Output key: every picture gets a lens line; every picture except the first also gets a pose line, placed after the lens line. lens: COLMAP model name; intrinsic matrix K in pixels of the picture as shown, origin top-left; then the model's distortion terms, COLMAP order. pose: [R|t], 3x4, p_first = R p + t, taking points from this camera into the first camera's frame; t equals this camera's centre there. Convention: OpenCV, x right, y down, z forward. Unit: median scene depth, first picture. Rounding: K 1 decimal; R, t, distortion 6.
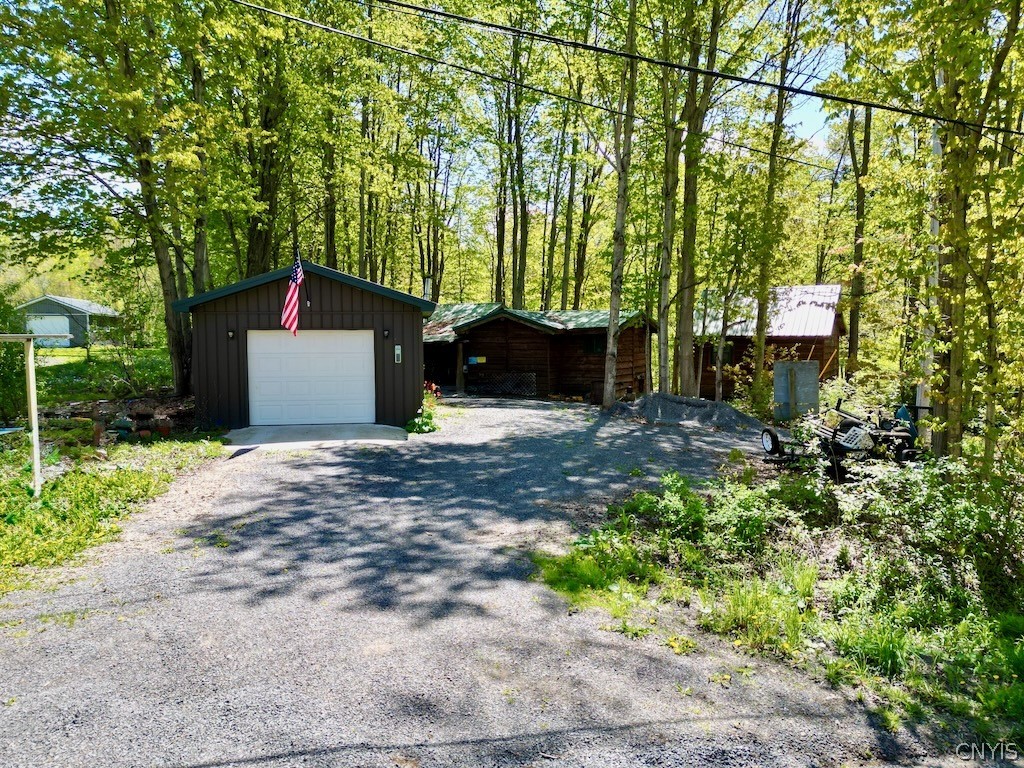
lens RADIAL K [[783.8, 0, 512.0], [0, 783.8, 384.0], [0, 0, 1]] dist [0.102140, -0.160459]
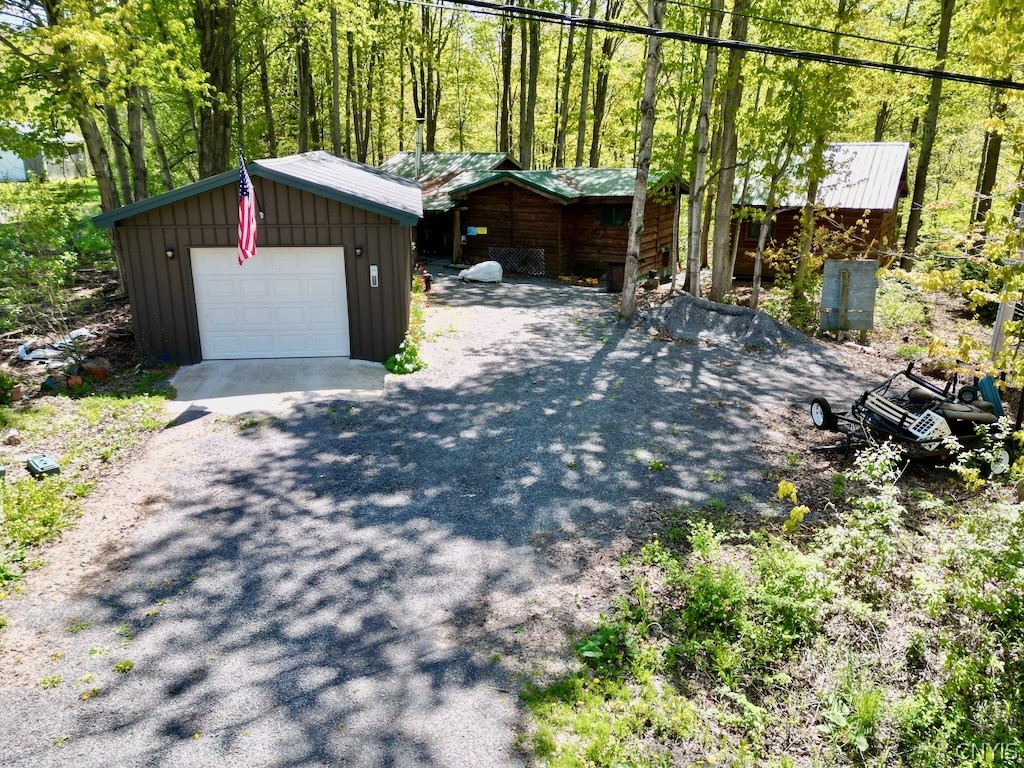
lens RADIAL K [[837.9, 0, 512.0], [0, 837.9, 384.0], [0, 0, 1]] dist [0.084331, -0.107127]
pose [[0.999915, 0.007003, -0.010961, 0.007160], [-0.004525, 0.977336, 0.211645, -0.079696], [0.012194, -0.211578, 0.977285, 0.078278]]
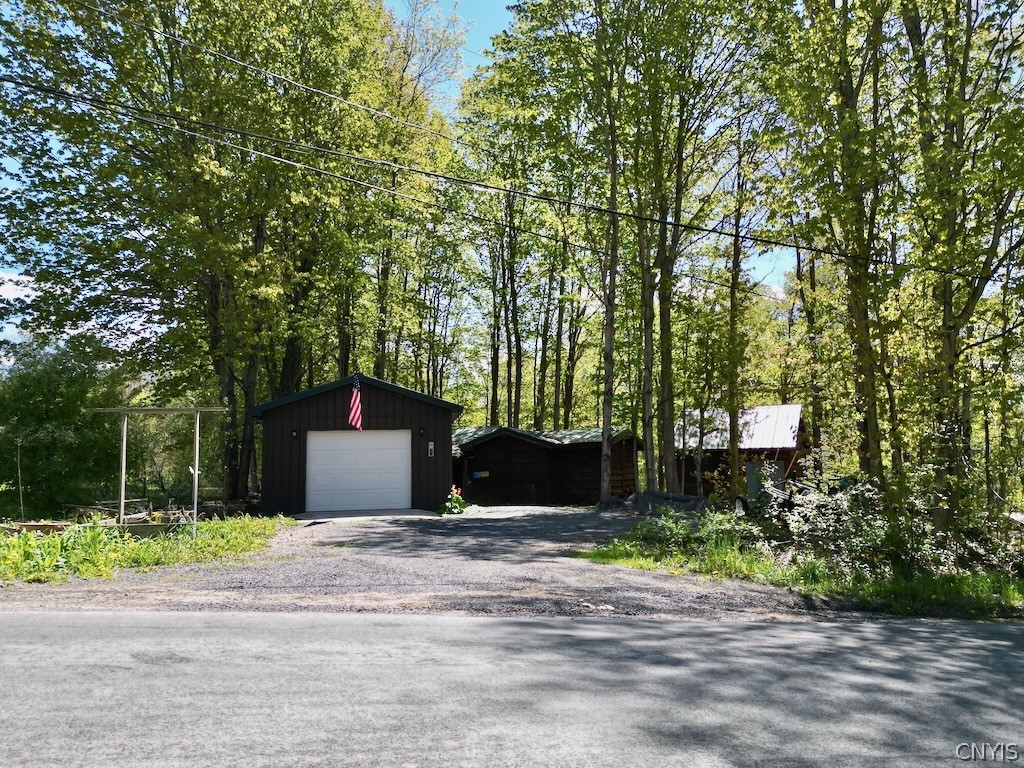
lens RADIAL K [[779.6, 0, 516.3], [0, 779.6, 388.2], [0, 0, 1]] dist [0.085040, -0.086231]
pose [[0.999510, -0.010366, 0.029544, -0.034442], [0.015402, 0.984324, -0.175698, 0.056324], [-0.027260, 0.176067, 0.984001, -0.132725]]
